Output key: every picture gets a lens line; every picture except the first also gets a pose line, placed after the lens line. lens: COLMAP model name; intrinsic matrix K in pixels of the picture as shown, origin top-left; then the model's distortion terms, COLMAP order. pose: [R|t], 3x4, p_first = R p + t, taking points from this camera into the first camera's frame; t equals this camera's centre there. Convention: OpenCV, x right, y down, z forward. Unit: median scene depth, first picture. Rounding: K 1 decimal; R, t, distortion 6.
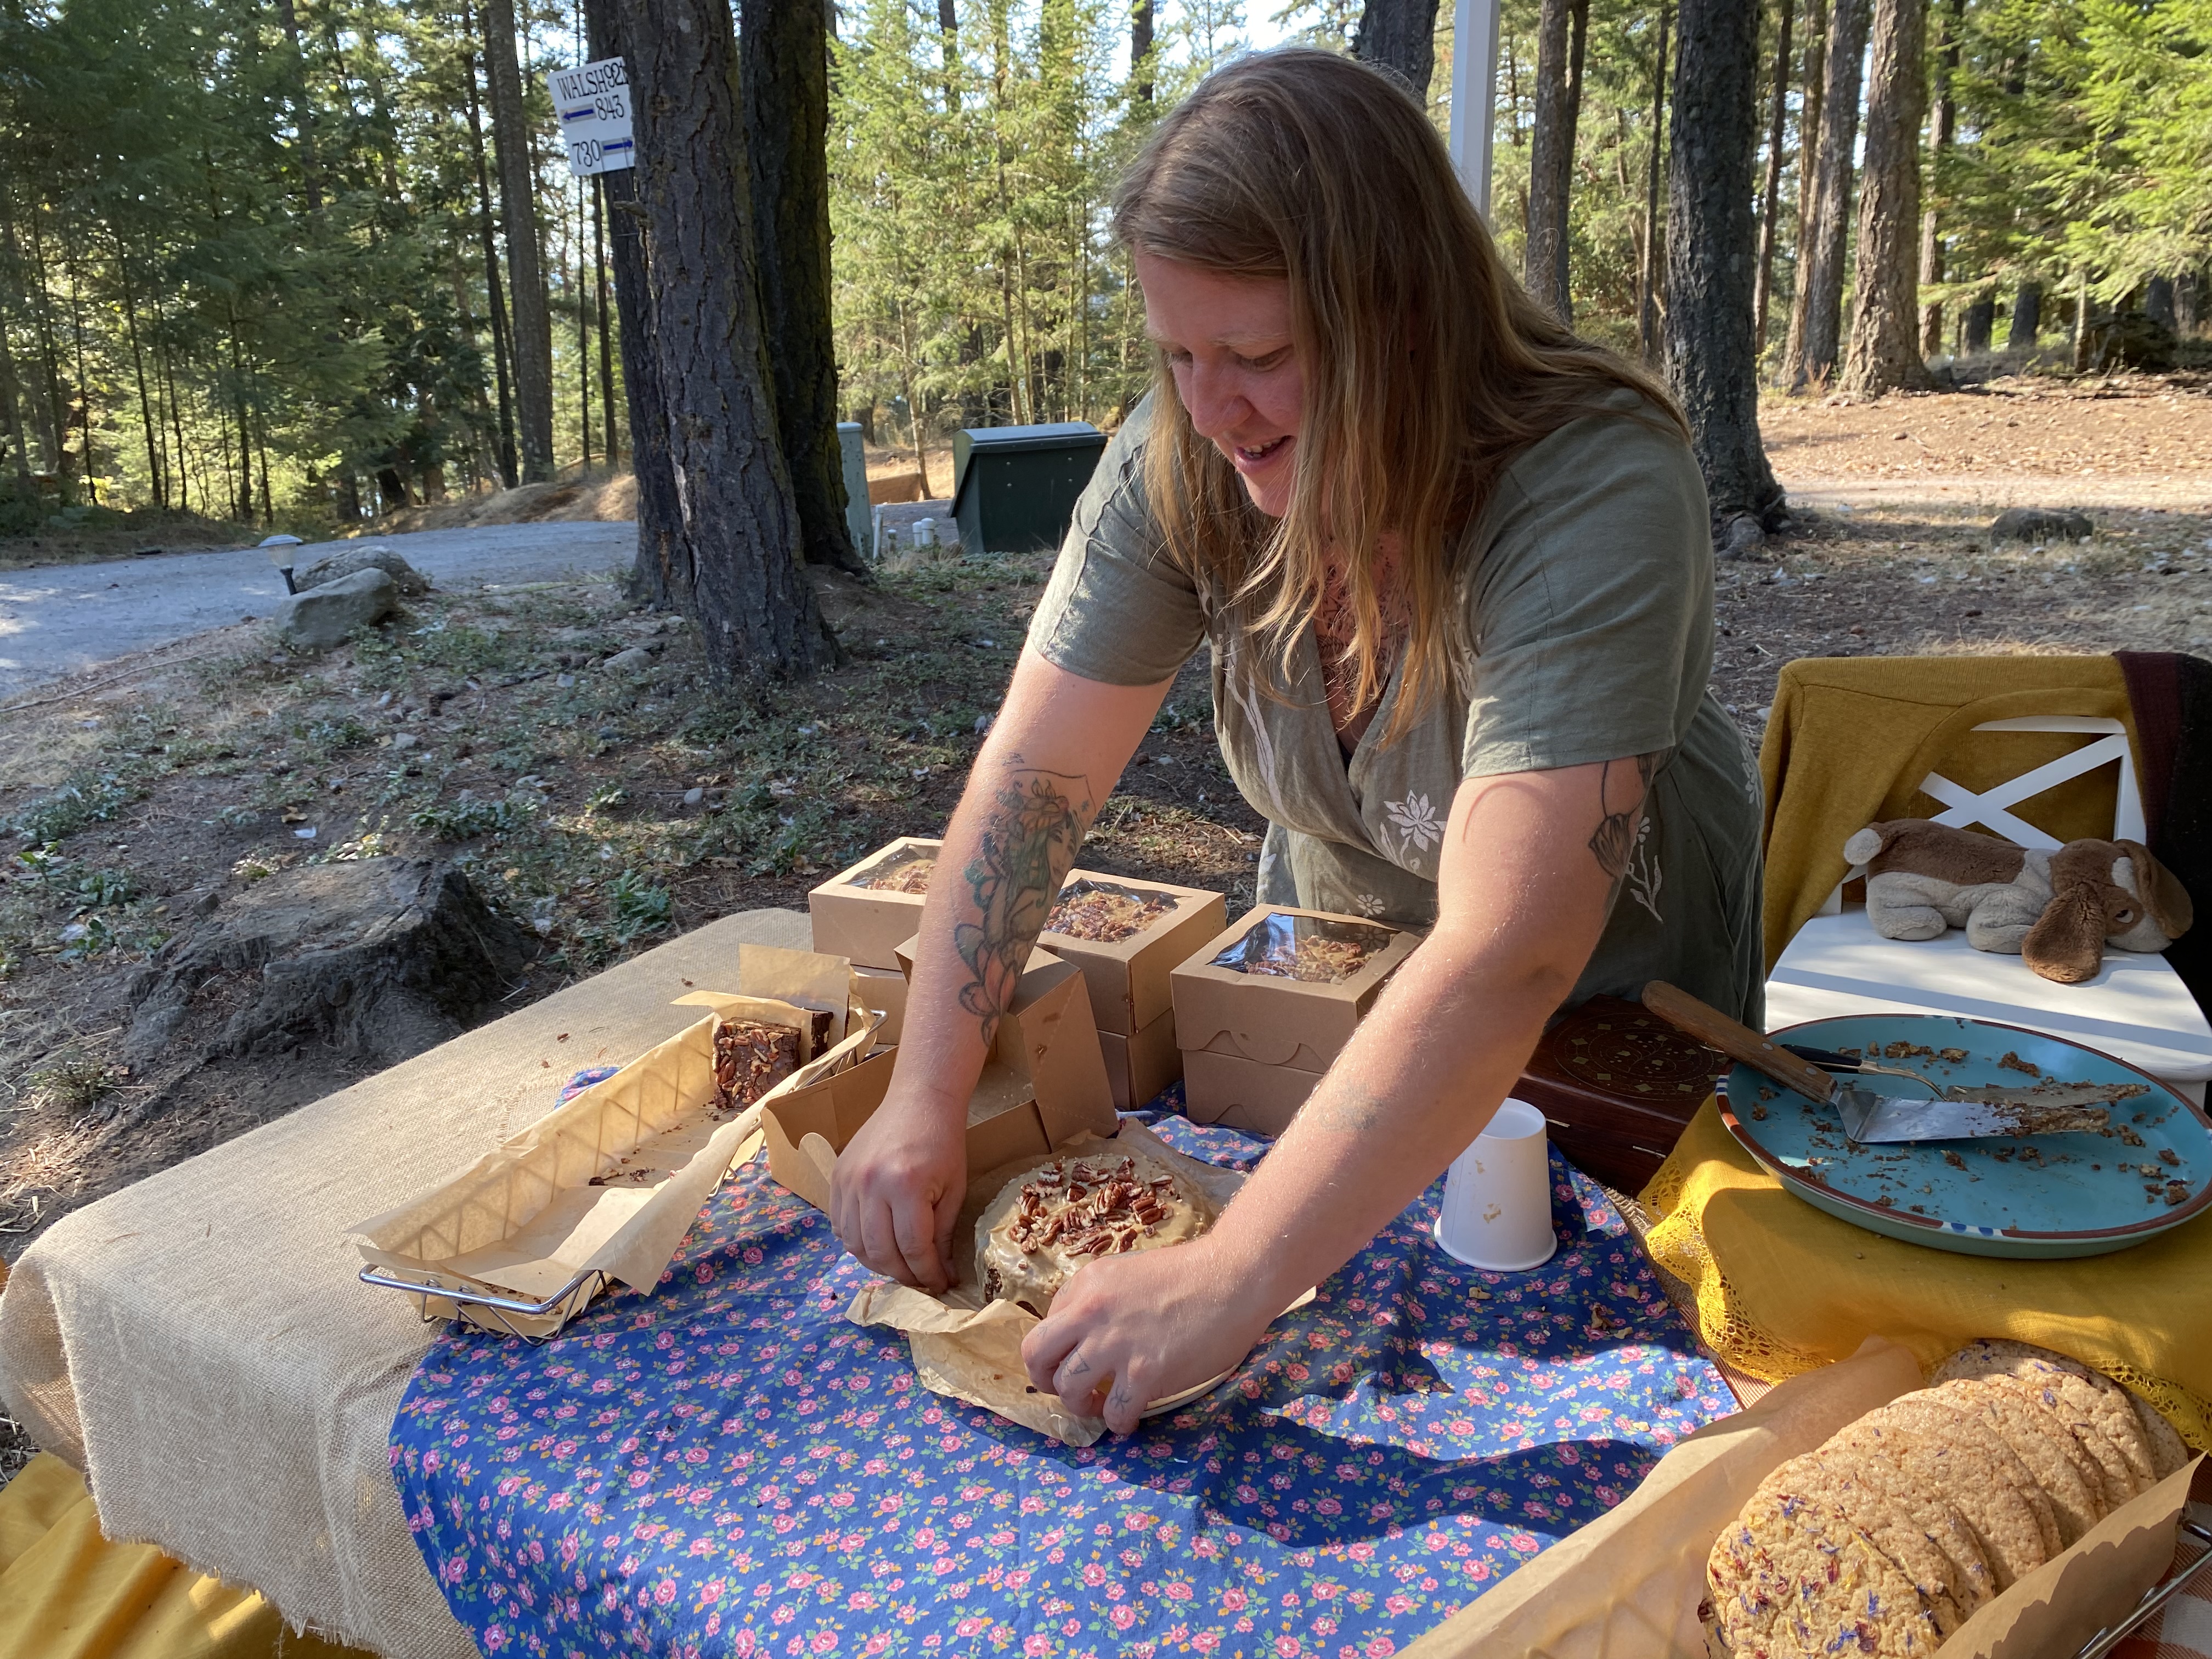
lens RADIAL K [[1669.7, 0, 1110.9], [0, 1669.7, 841.8], [0, 0, 1]] dist [-0.001537, -0.003201]
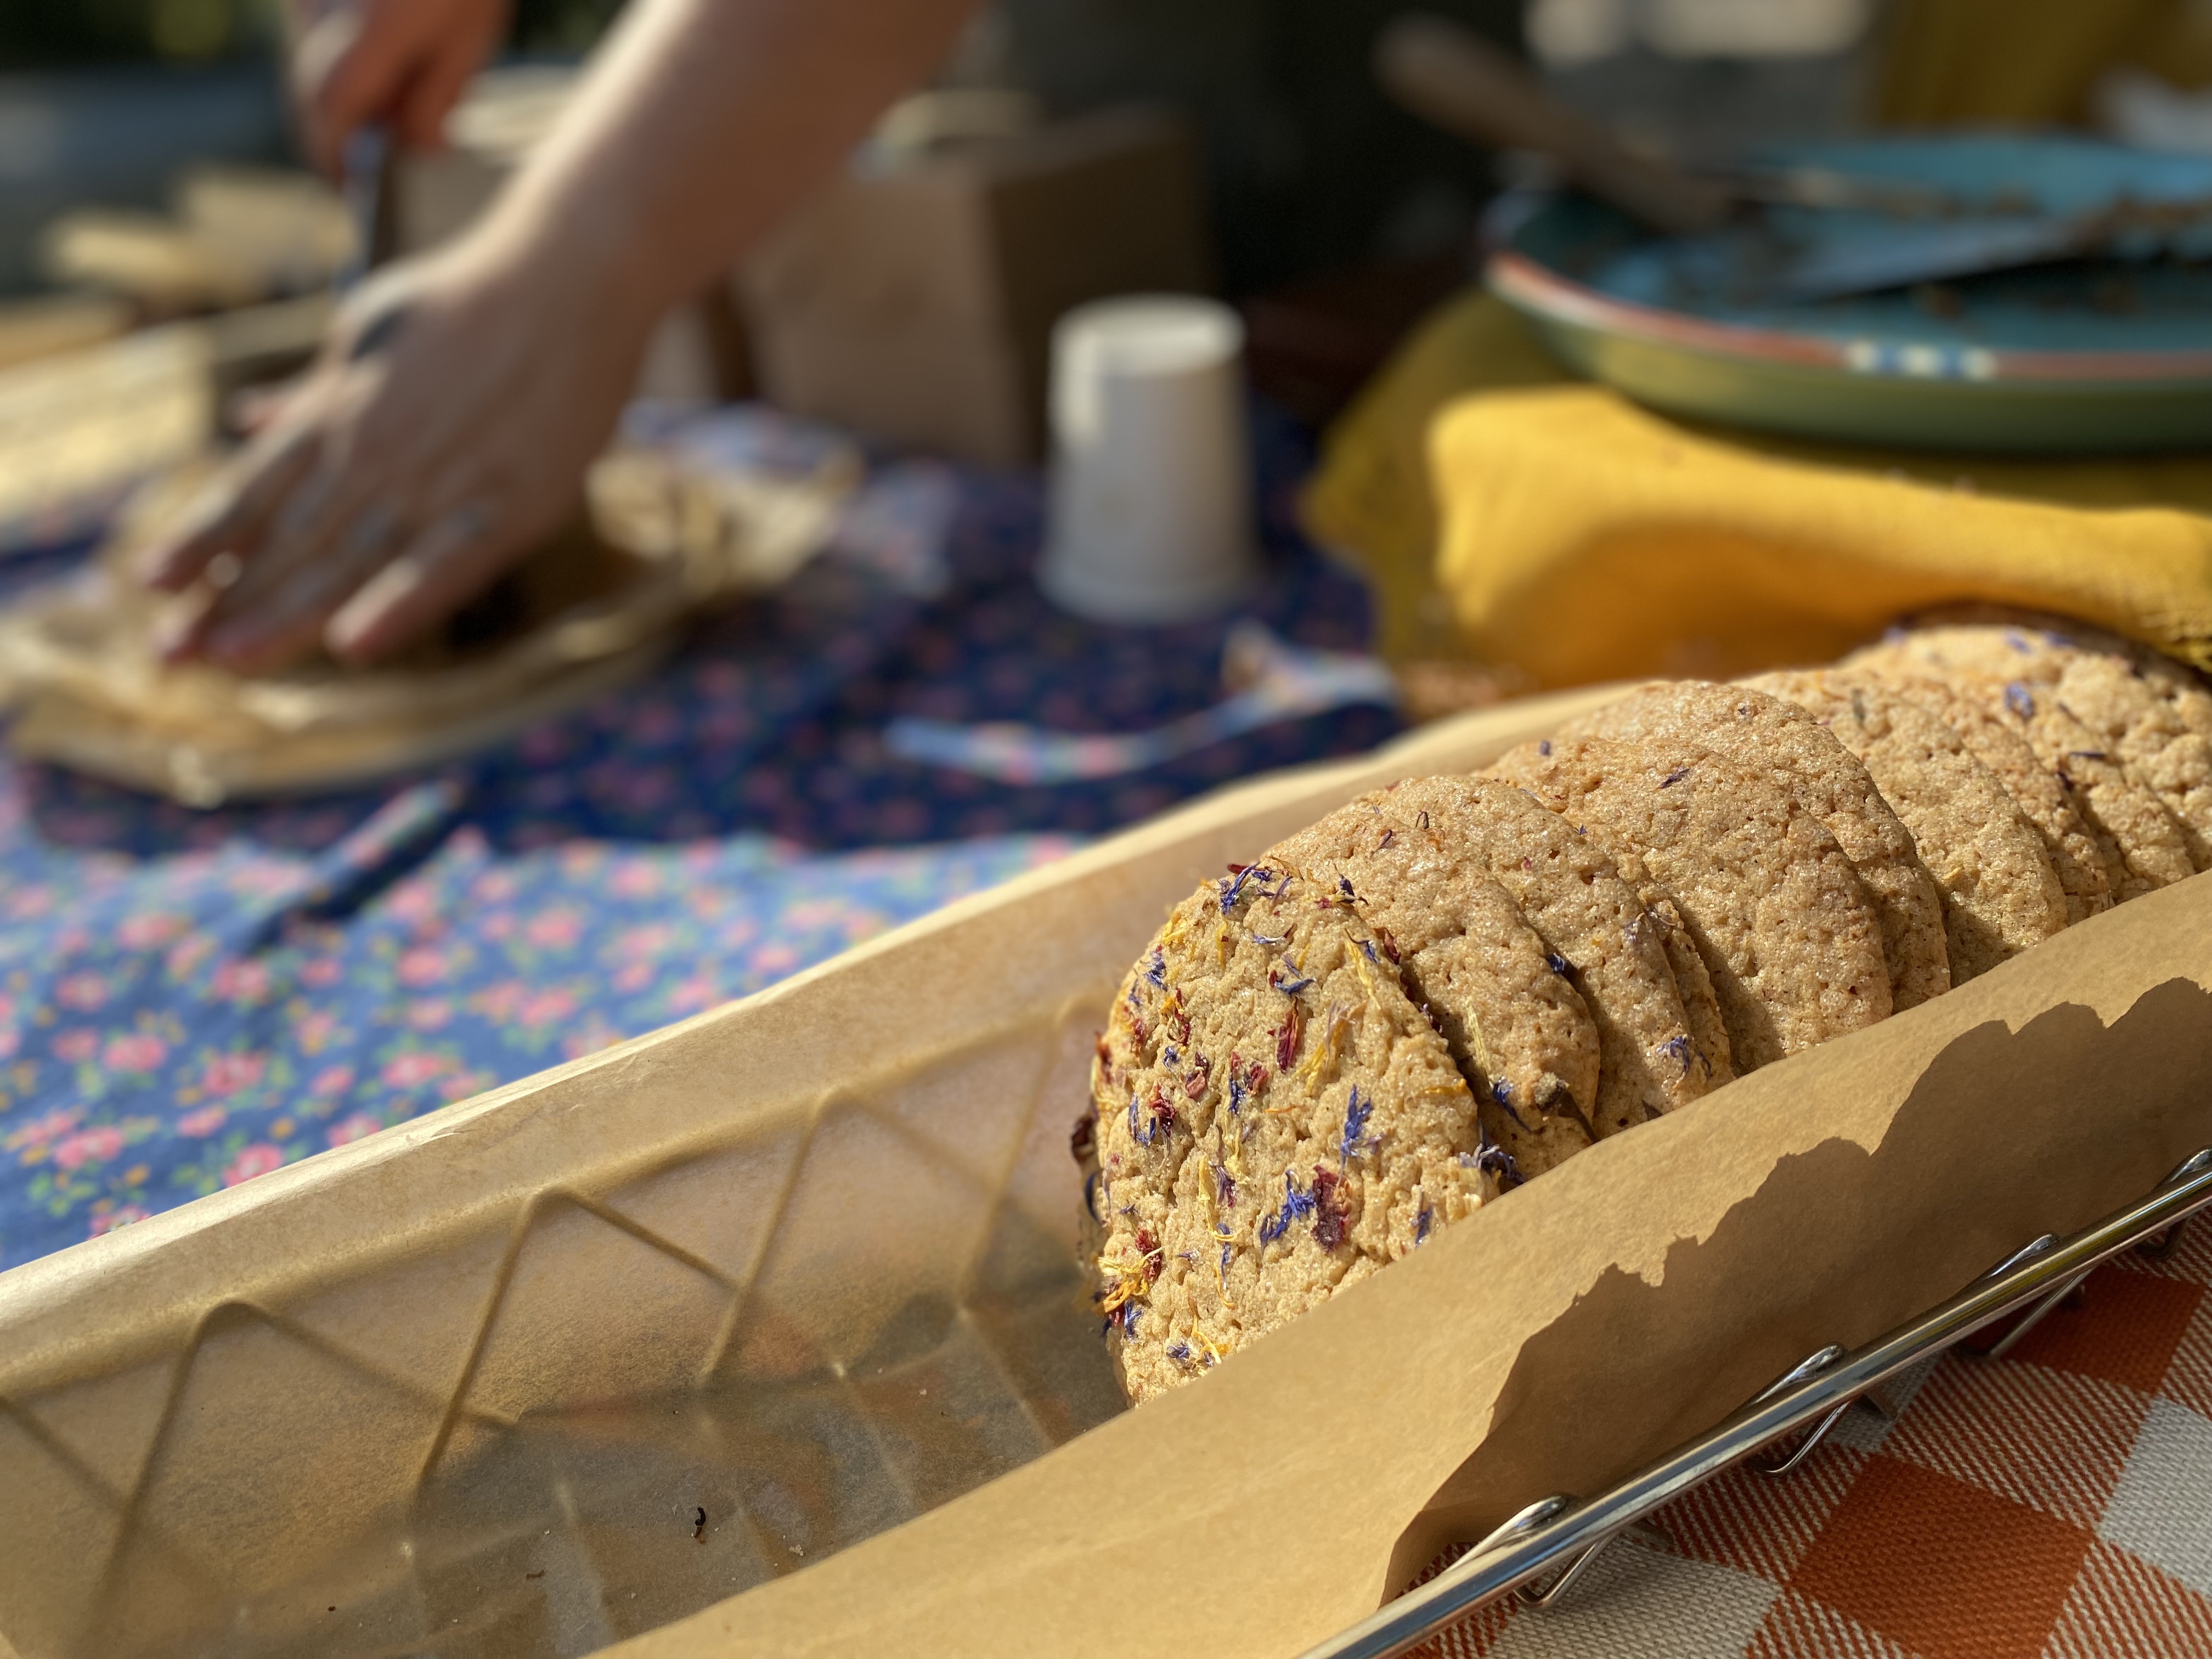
lens RADIAL K [[1705.9, 0, 1106.0], [0, 1705.9, 829.5], [0, 0, 1]] dist [0.002424, -0.001673]
pose [[0.995932, 0.048015, -0.076255, 0.294872], [-0.030198, 0.975123, 0.219598, 0.218867], [0.084902, -0.216402, 0.972606, 0.451385]]
